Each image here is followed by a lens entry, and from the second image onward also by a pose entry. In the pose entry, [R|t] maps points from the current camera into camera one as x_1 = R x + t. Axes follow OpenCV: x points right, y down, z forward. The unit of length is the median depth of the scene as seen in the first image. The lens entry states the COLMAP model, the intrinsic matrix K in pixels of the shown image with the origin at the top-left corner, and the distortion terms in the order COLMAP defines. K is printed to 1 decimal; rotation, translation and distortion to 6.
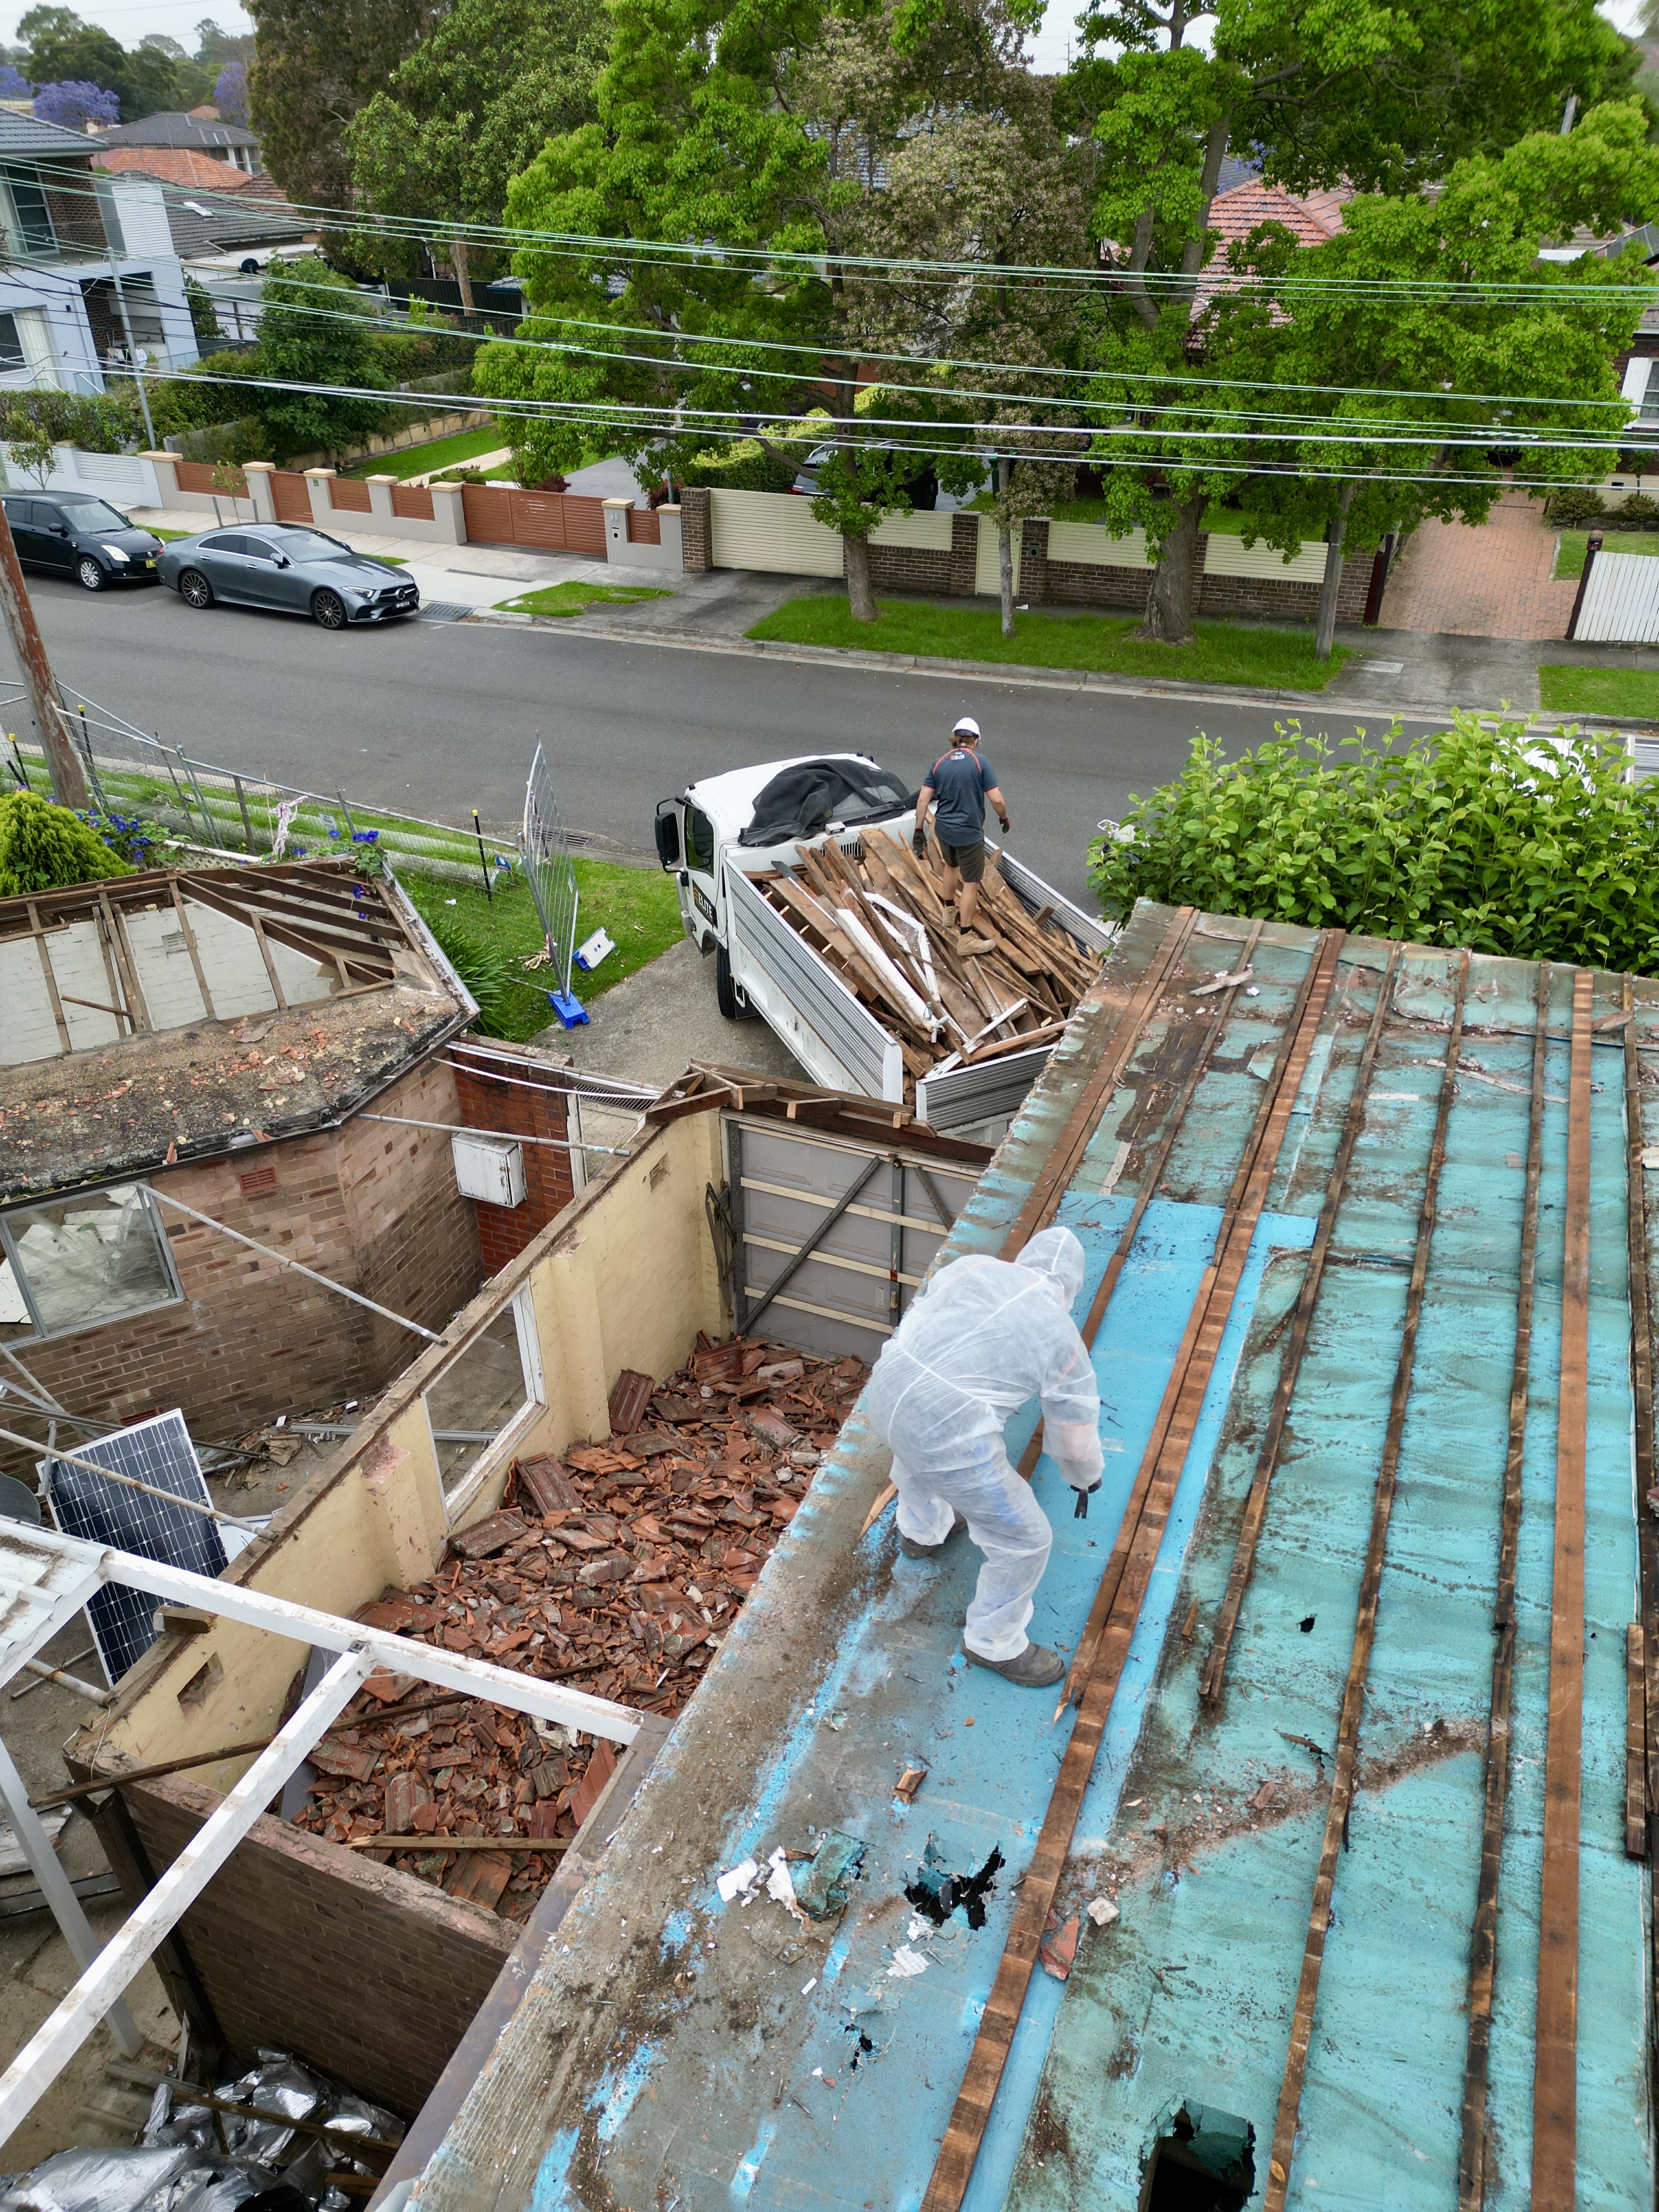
lens RADIAL K [[1536.5, 0, 842.6], [0, 1536.5, 1103.6], [0, 0, 1]] dist [0.060819, -0.044237]
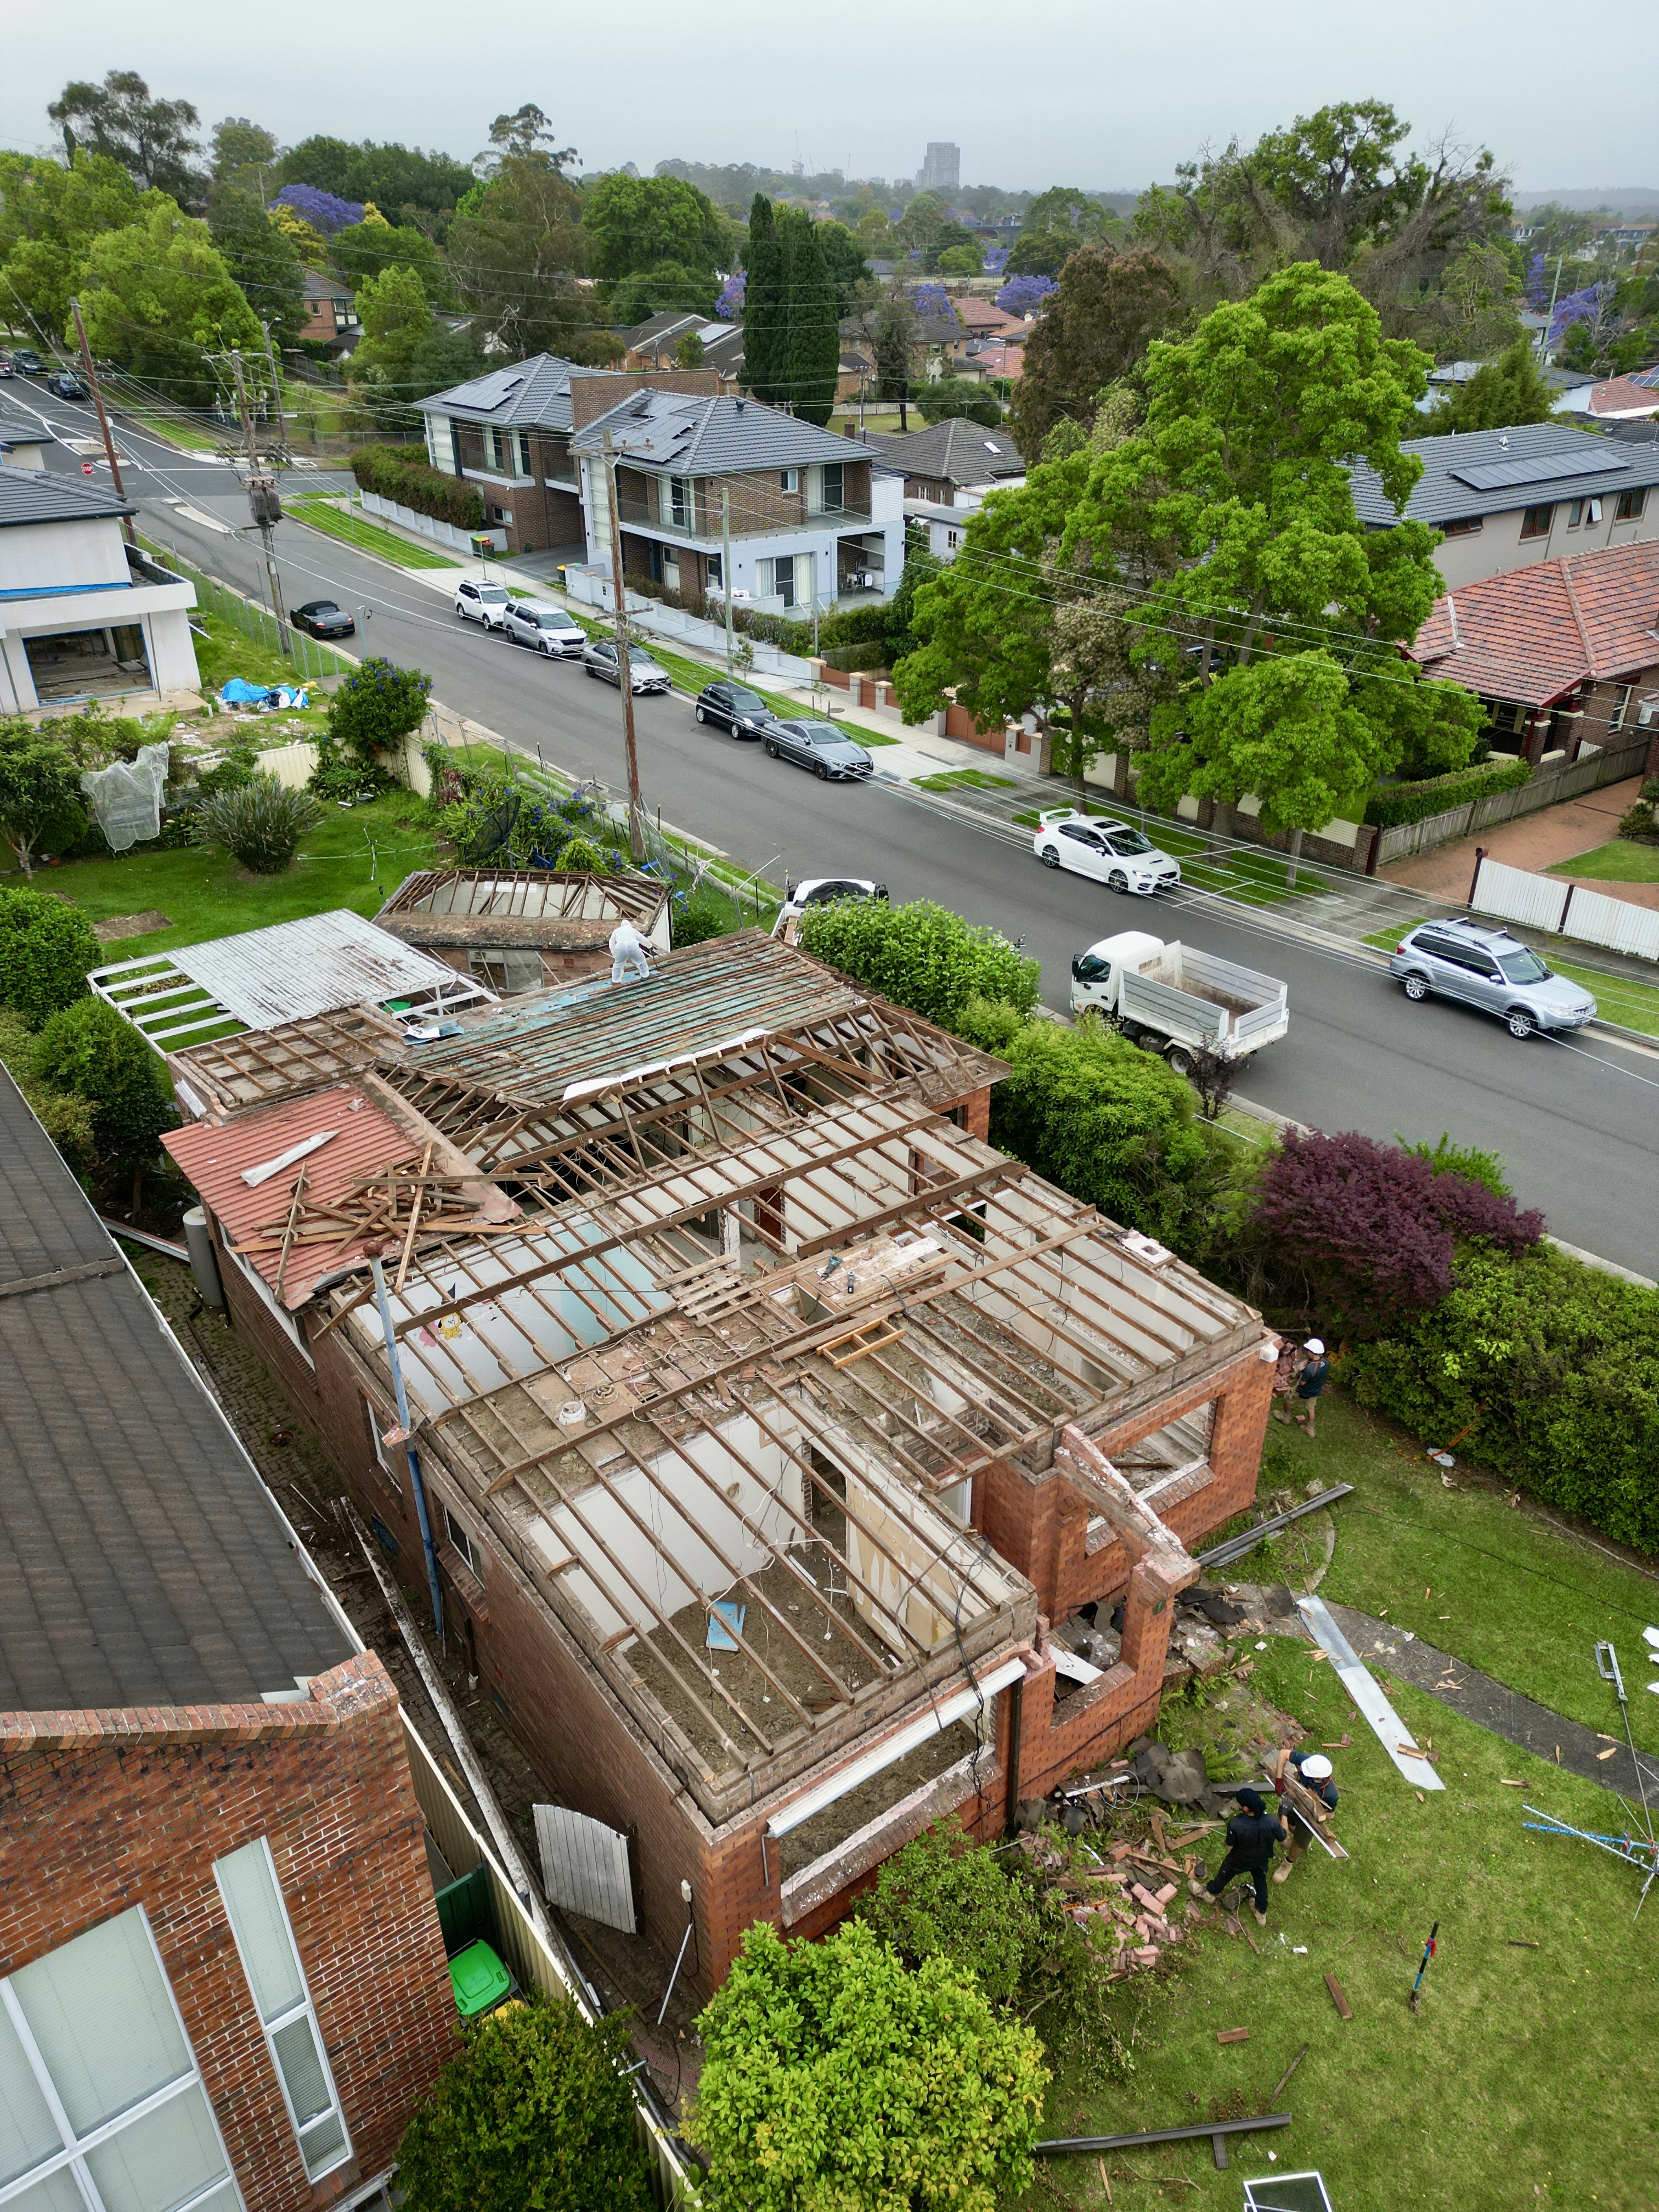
lens RADIAL K [[1536.5, 0, 837.2], [0, 1536.5, 1114.0], [0, 0, 1]] dist [0.060819, -0.044237]
pose [[0.861085, 0.251410, -0.441957, 0.632601], [-0.274447, 0.961524, 0.012251, 0.061322], [0.428032, 0.110744, 0.896953, -0.648076]]
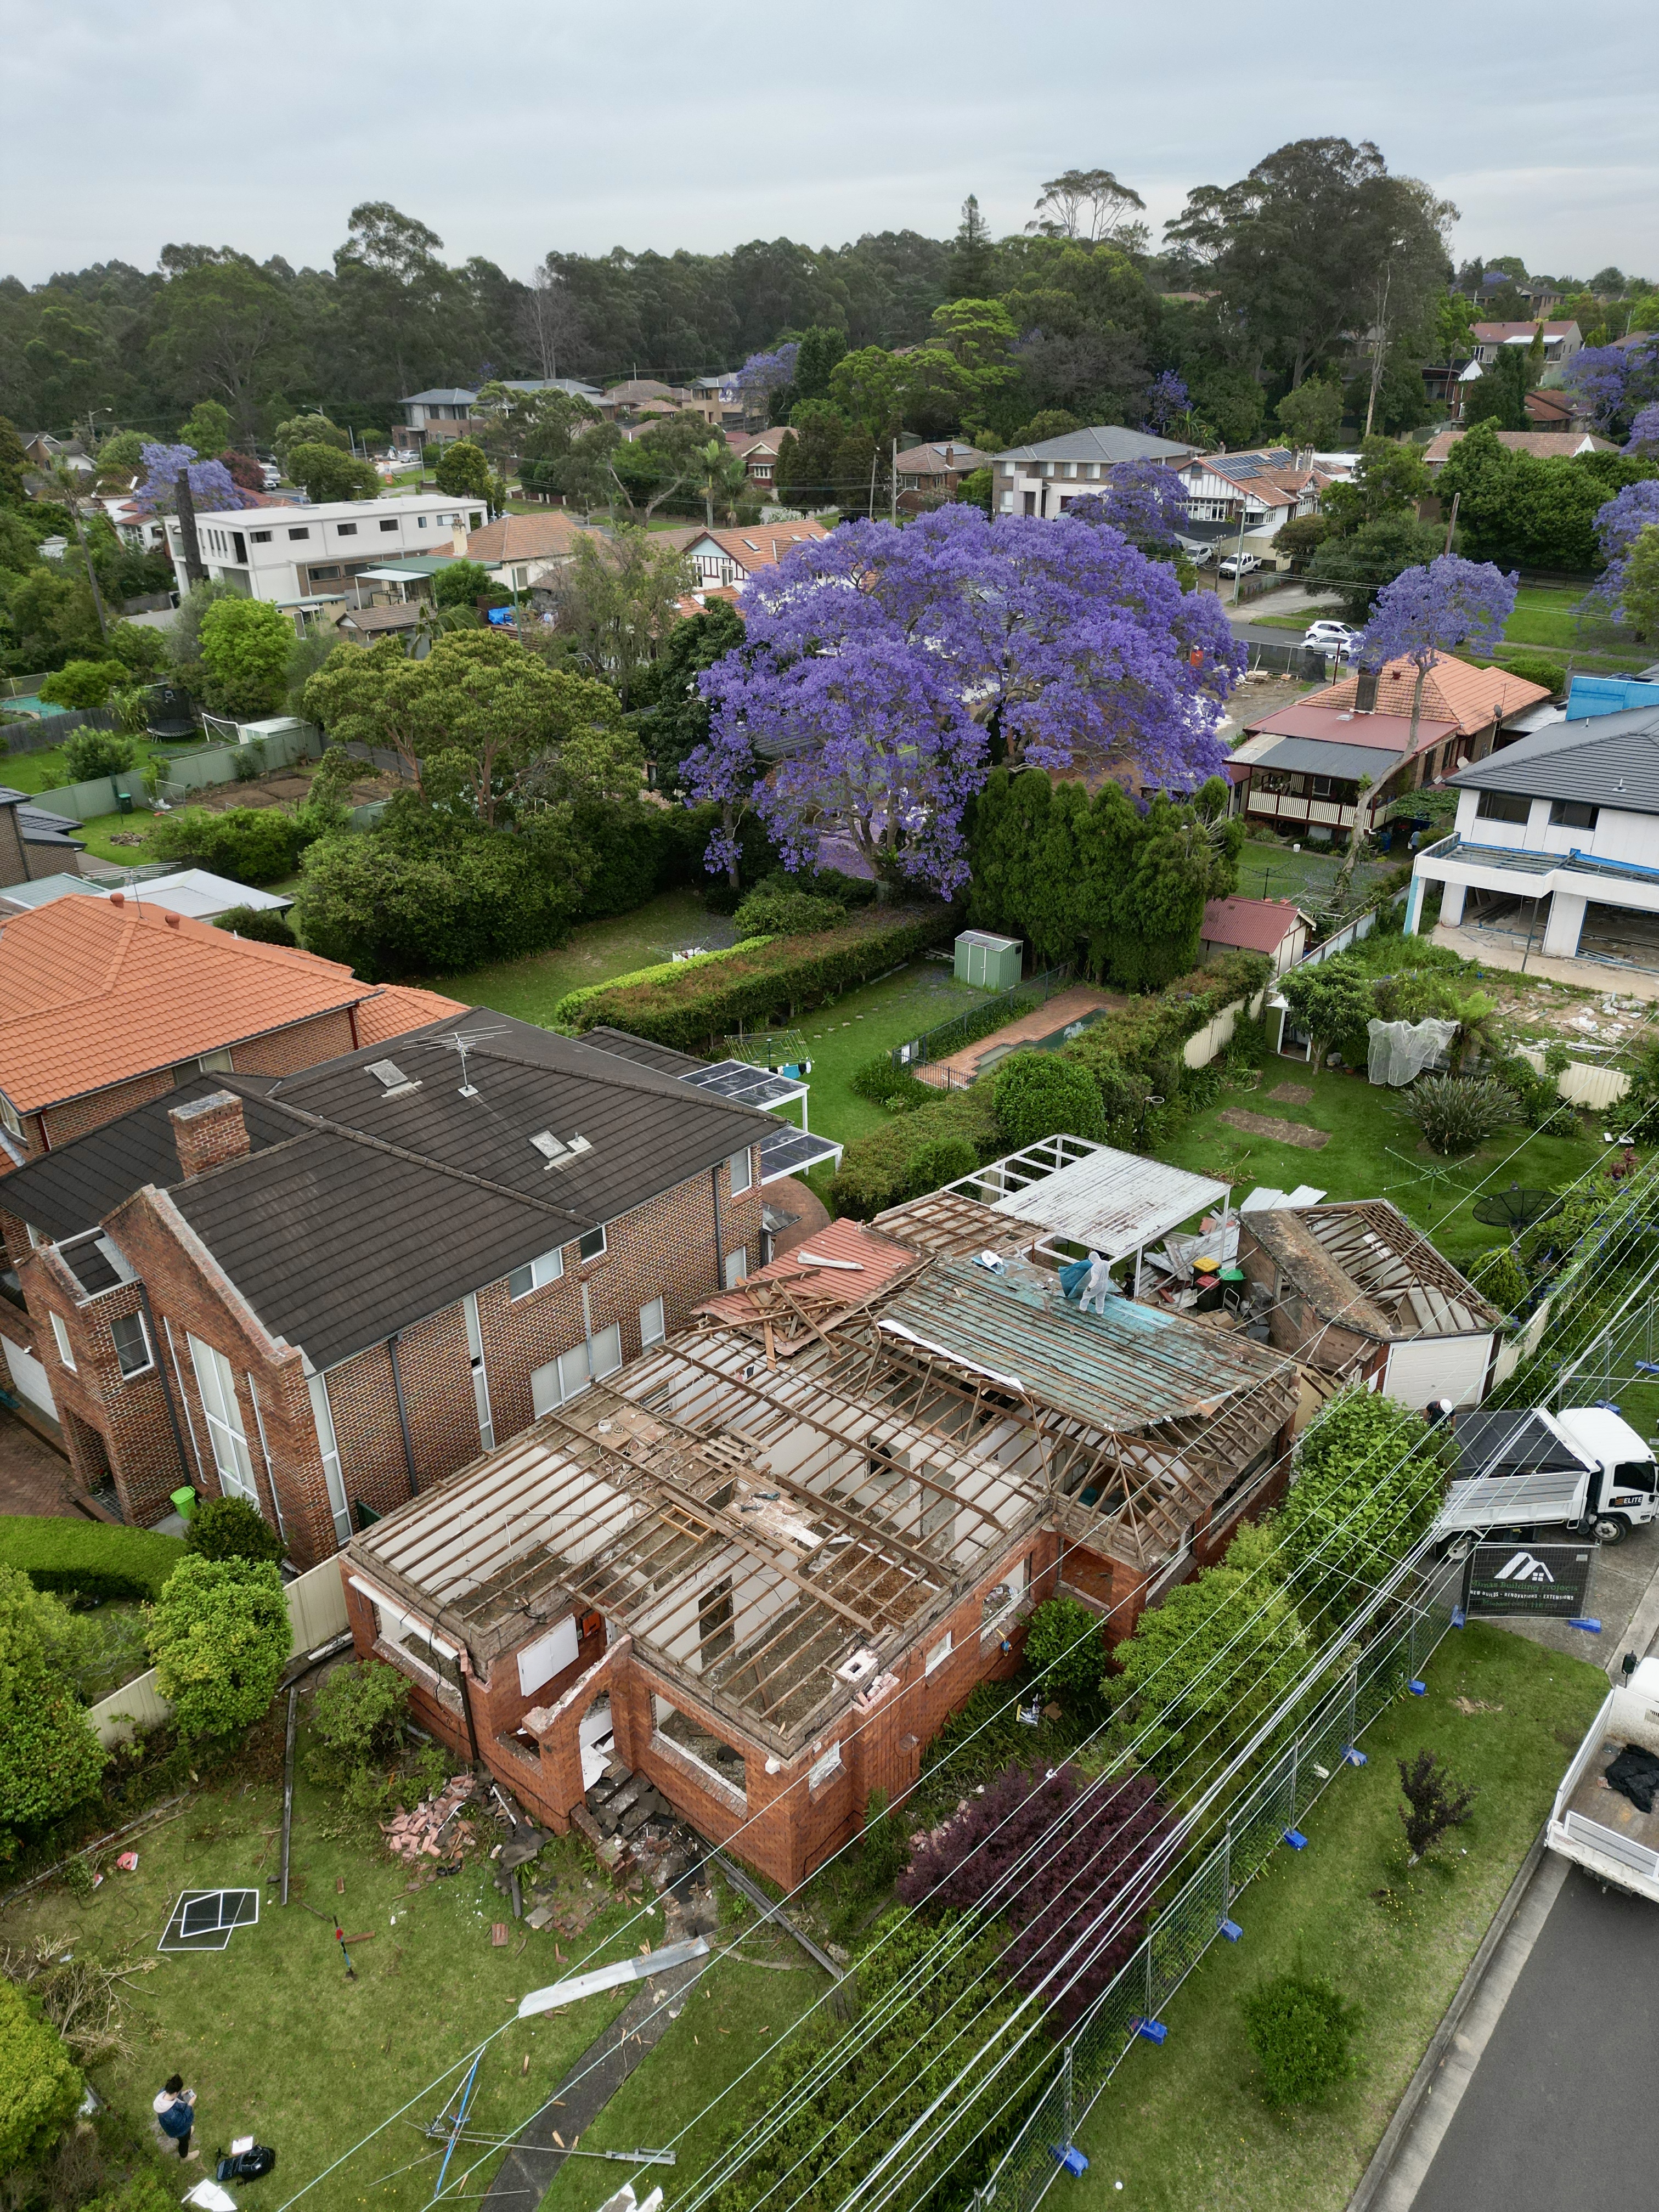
lens RADIAL K [[1536.5, 0, 837.3], [0, 1536.5, 1110.9], [0, 0, 1]] dist [0.060819, -0.044237]
pose [[-0.293716, 0.422997, -0.857208, 1.108021], [-0.508692, 0.690067, 0.514820, -0.612861], [0.809298, 0.587266, 0.012491, -0.111696]]
